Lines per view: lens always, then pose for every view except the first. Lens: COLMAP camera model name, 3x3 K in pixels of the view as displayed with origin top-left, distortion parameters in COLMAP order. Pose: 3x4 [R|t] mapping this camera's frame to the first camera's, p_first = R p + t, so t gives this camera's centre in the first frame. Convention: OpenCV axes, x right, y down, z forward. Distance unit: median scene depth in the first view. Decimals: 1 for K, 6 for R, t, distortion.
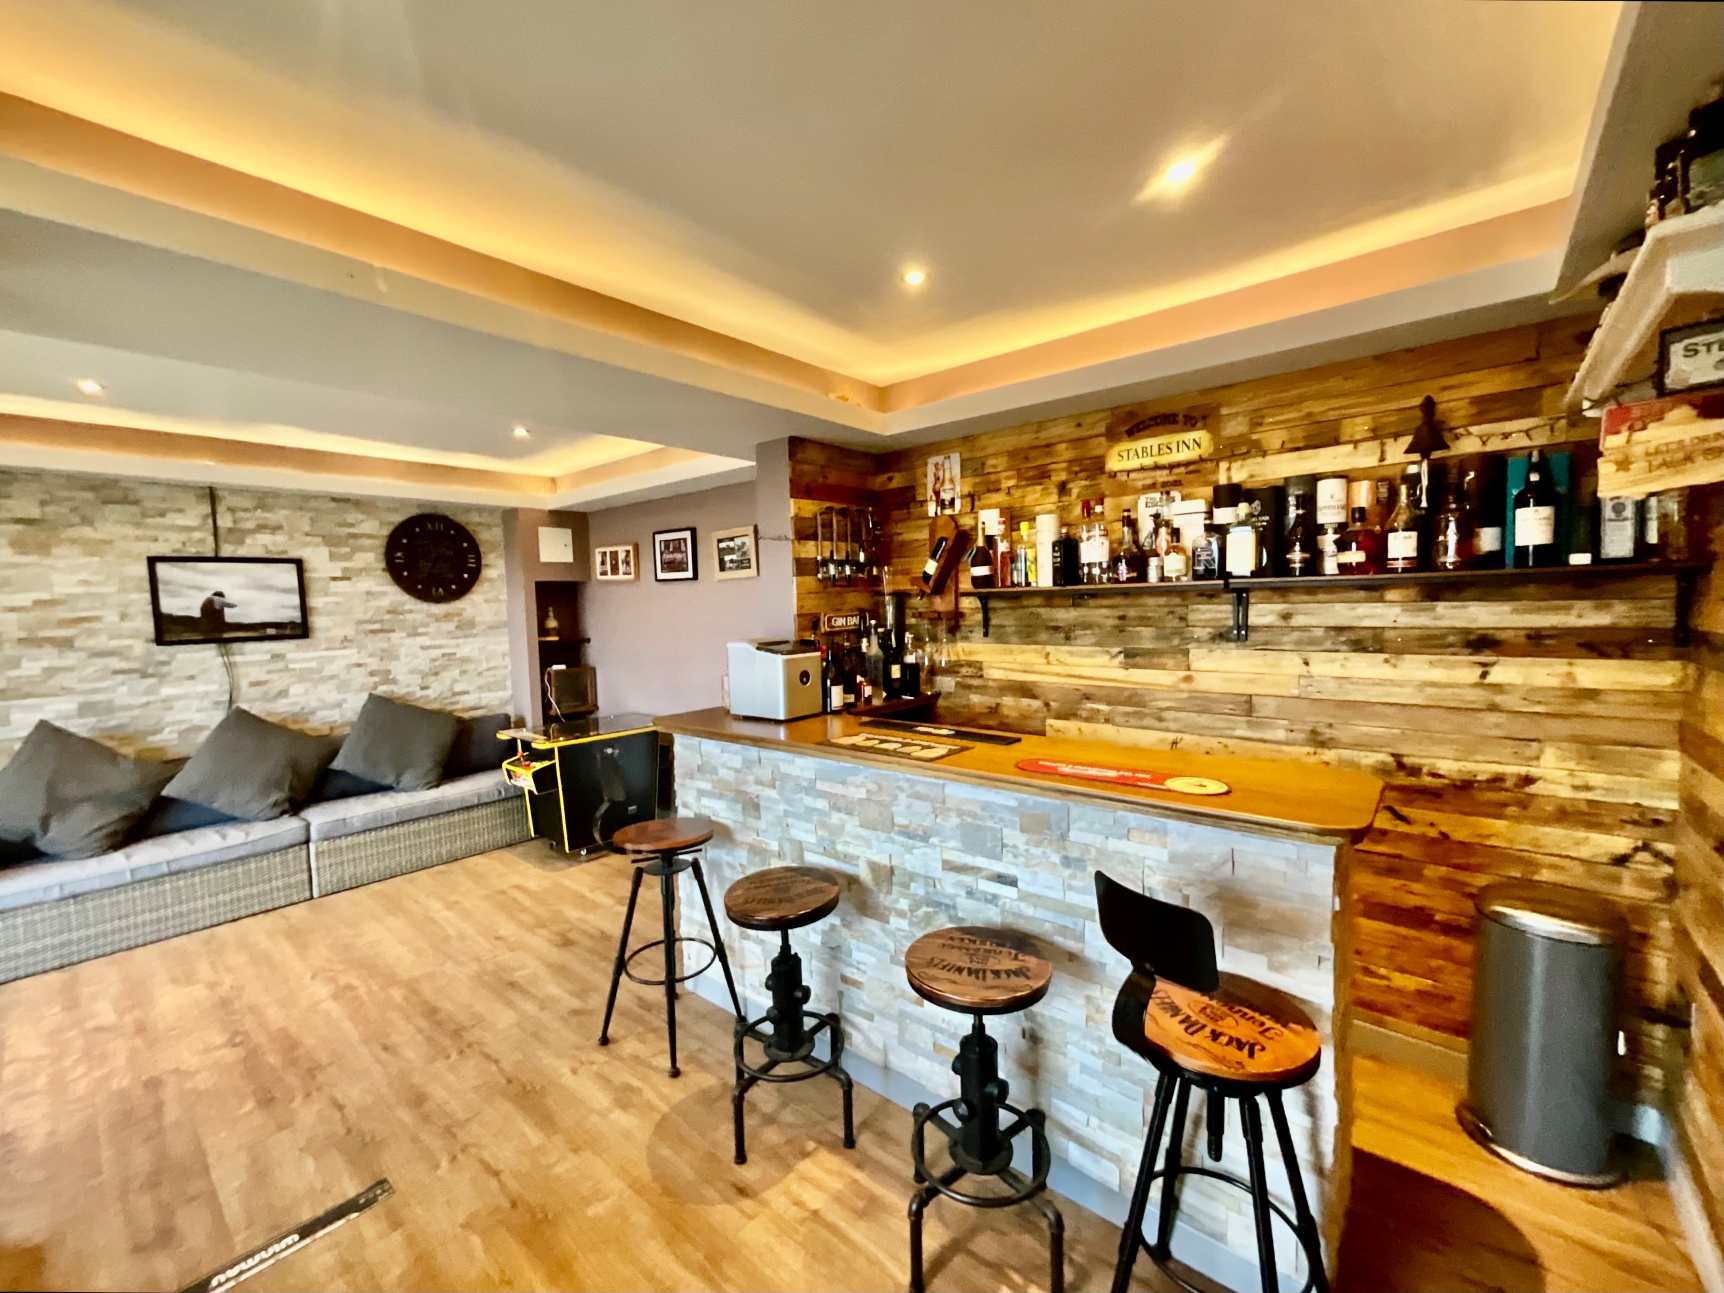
lens RADIAL K [[697.8, 0, 889.8], [0, 697.8, 641.7], [0, 0, 1]] dist [0.009162, -0.000102]
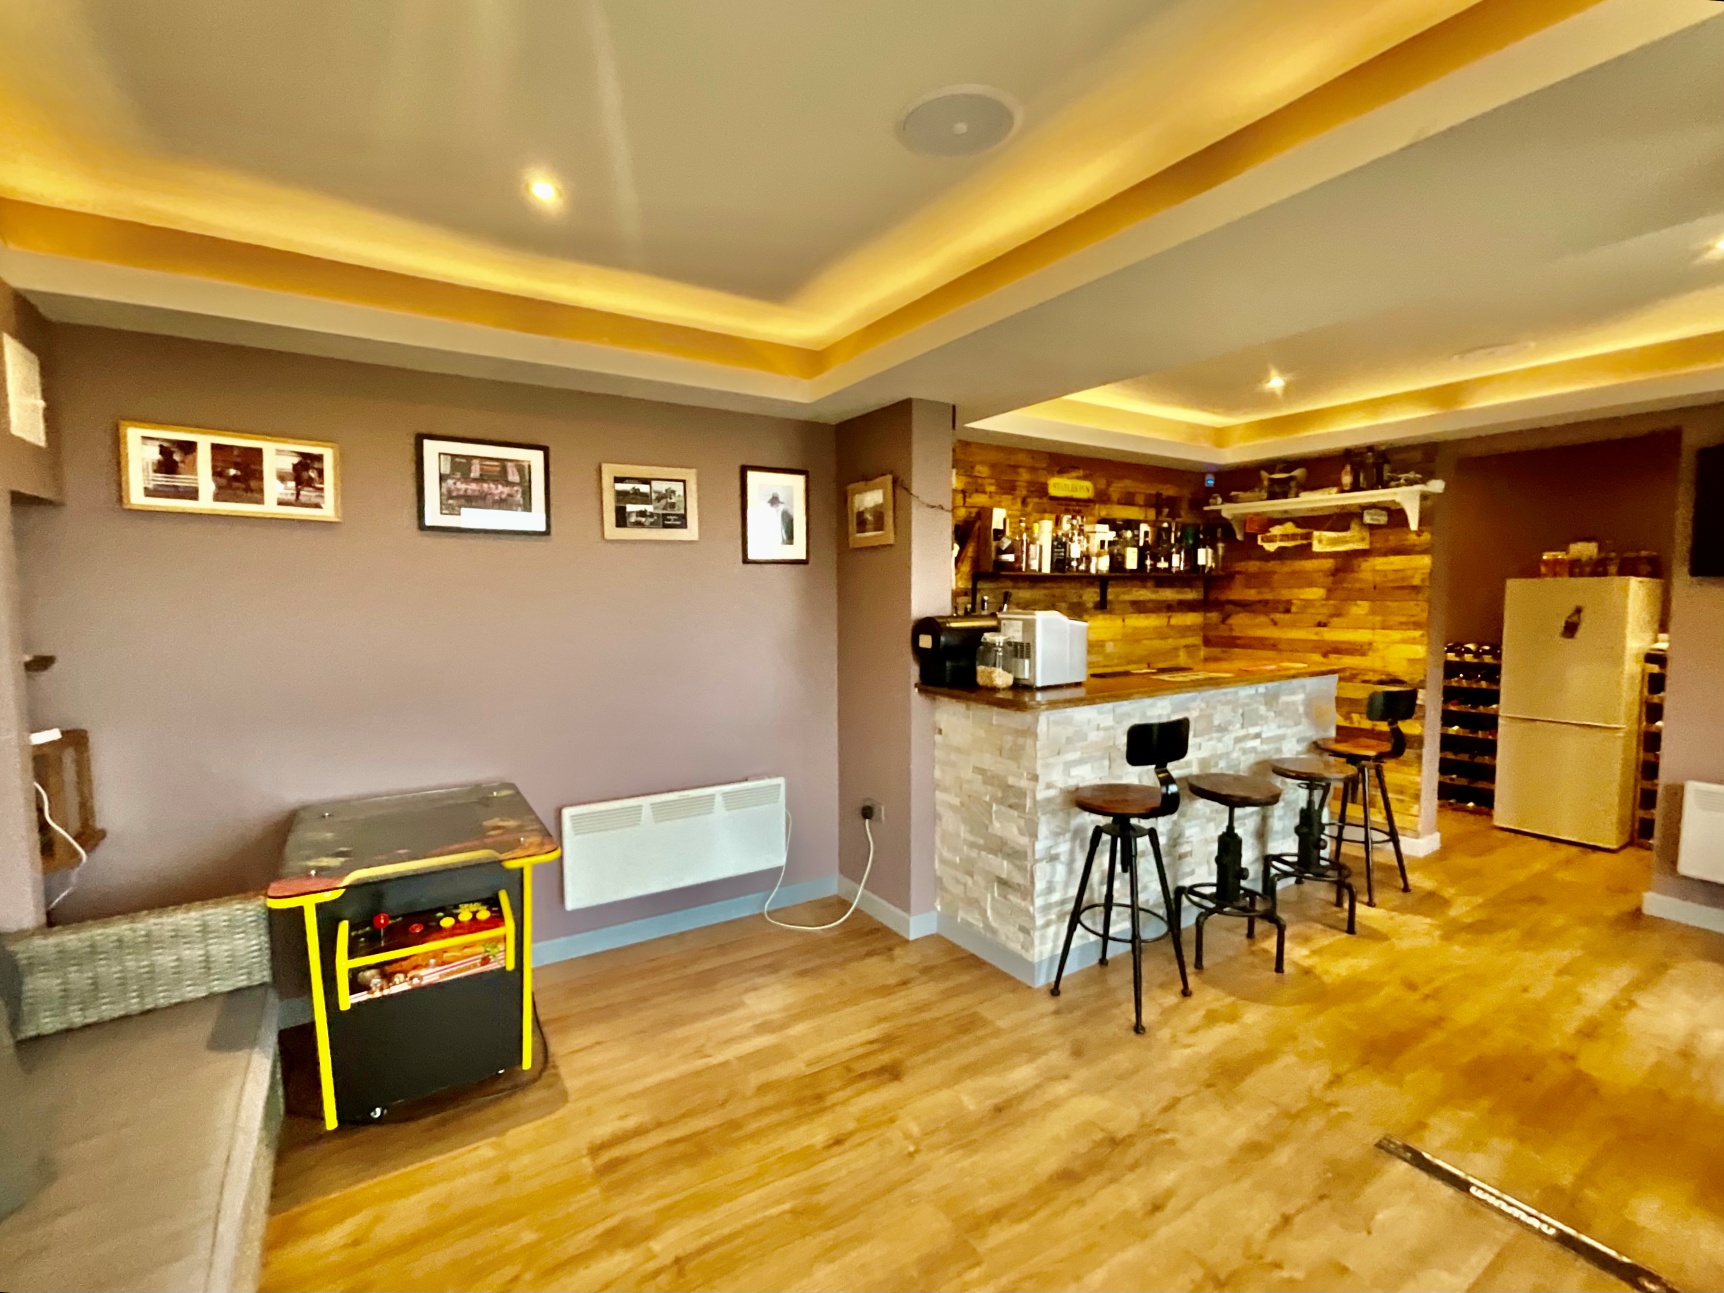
lens RADIAL K [[724.4, 0, 858.3], [0, 724.4, 649.4], [0, 0, 1]] dist [0.001168, 0.000992]
pose [[0.326989, -0.052143, 0.943589, -1.257288], [0.053259, 0.997907, 0.036688, -0.000362], [-0.943526, 0.038258, 0.329082, 0.889850]]
